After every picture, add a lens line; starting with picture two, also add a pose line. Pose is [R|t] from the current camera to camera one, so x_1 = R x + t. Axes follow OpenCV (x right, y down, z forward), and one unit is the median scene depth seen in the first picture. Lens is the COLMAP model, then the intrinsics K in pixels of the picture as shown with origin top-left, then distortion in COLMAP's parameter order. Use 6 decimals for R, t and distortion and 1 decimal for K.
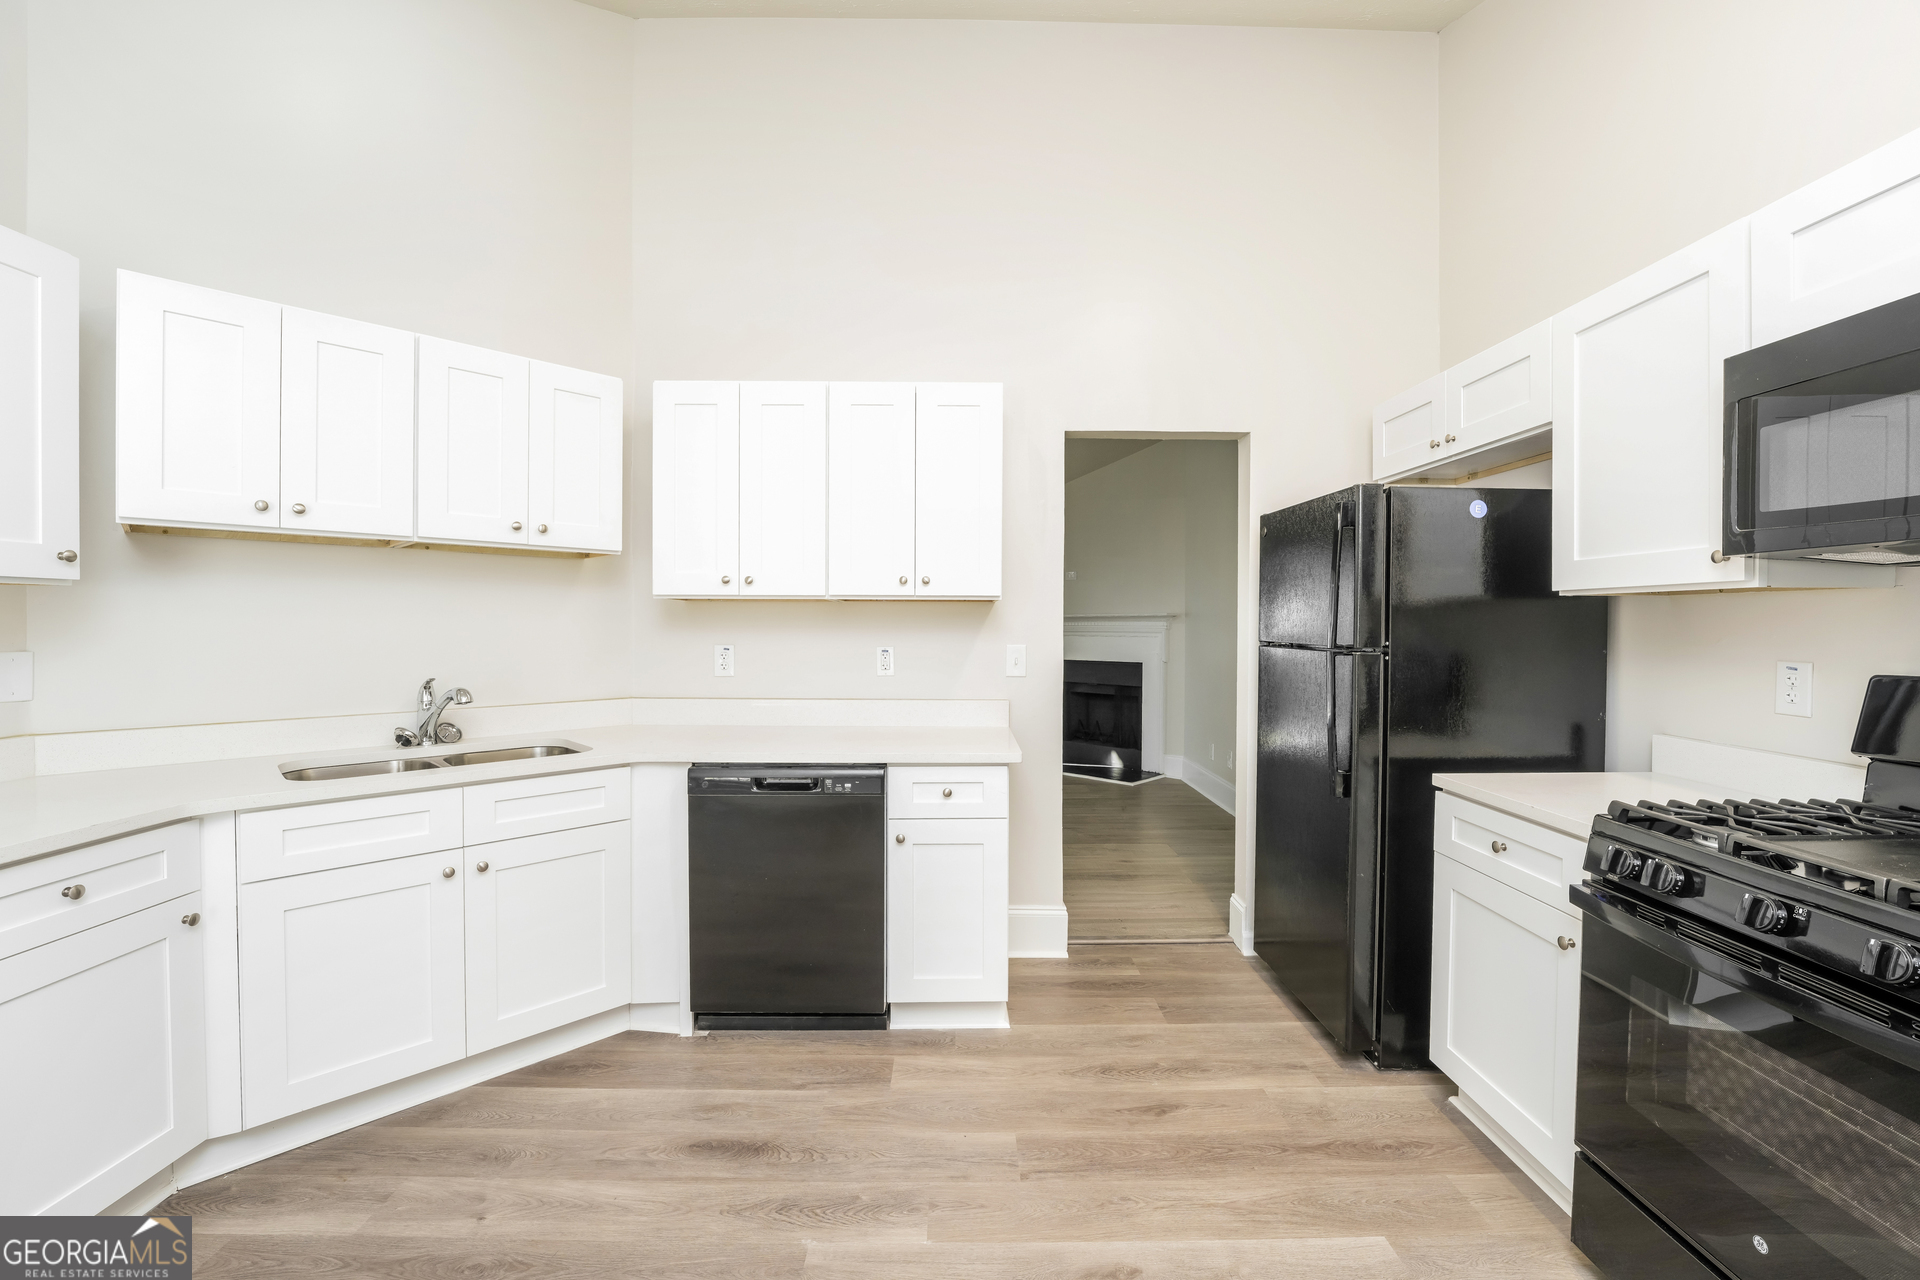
lens RADIAL K [[779.5, 0, 965.6], [0, 779.5, 632.3], [0, 0, 1]] dist [-0.011090, 0.000342]
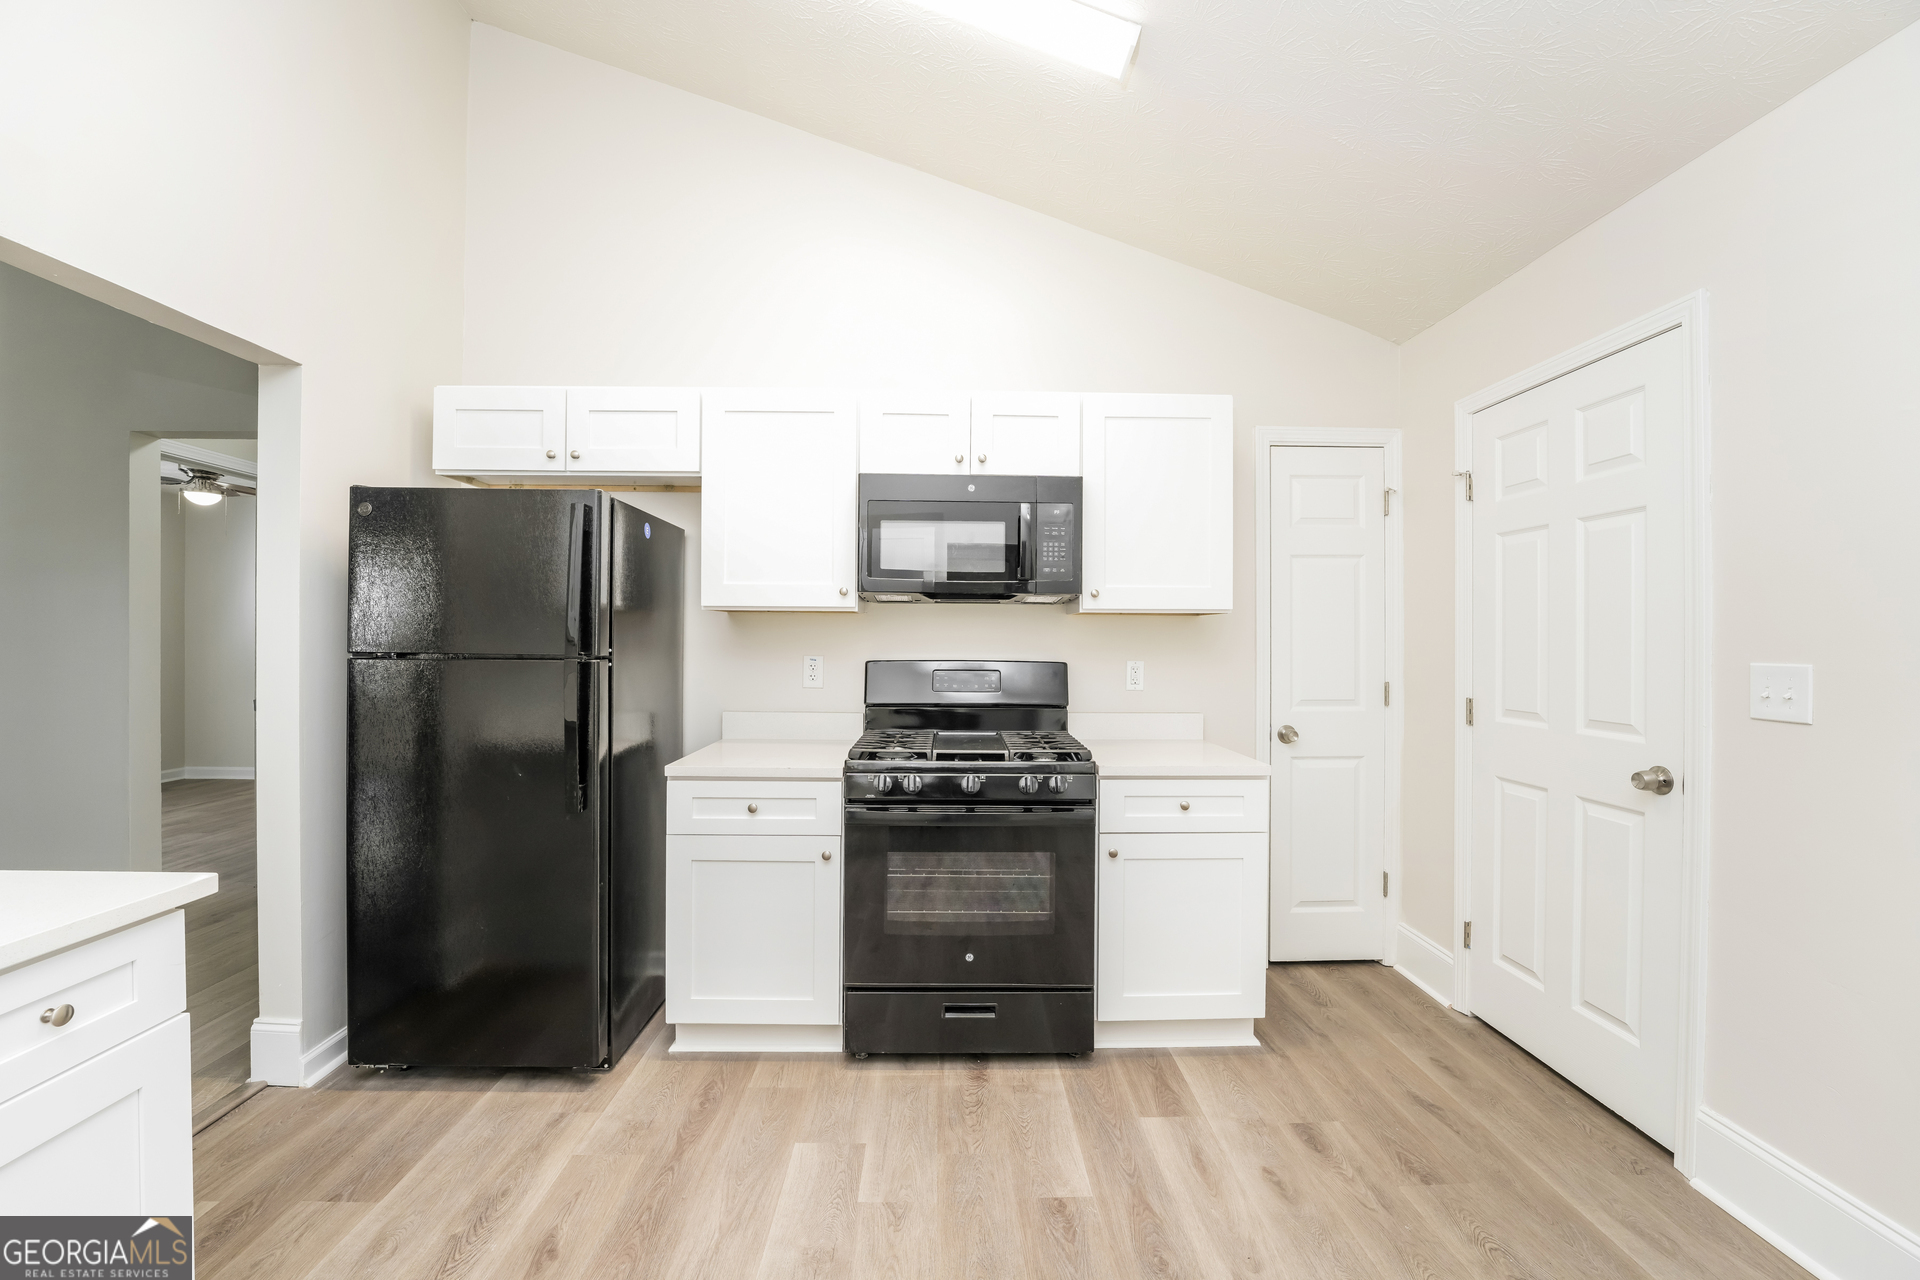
lens RADIAL K [[779.5, 0, 961.4], [0, 779.5, 635.8], [0, 0, 1]] dist [-0.011090, 0.000342]
pose [[0.009242, -0.004096, 0.999949, -0.531791], [0.000445, 0.999992, 0.004092, -0.008541], [-0.999957, 0.000407, 0.009244, 0.590135]]
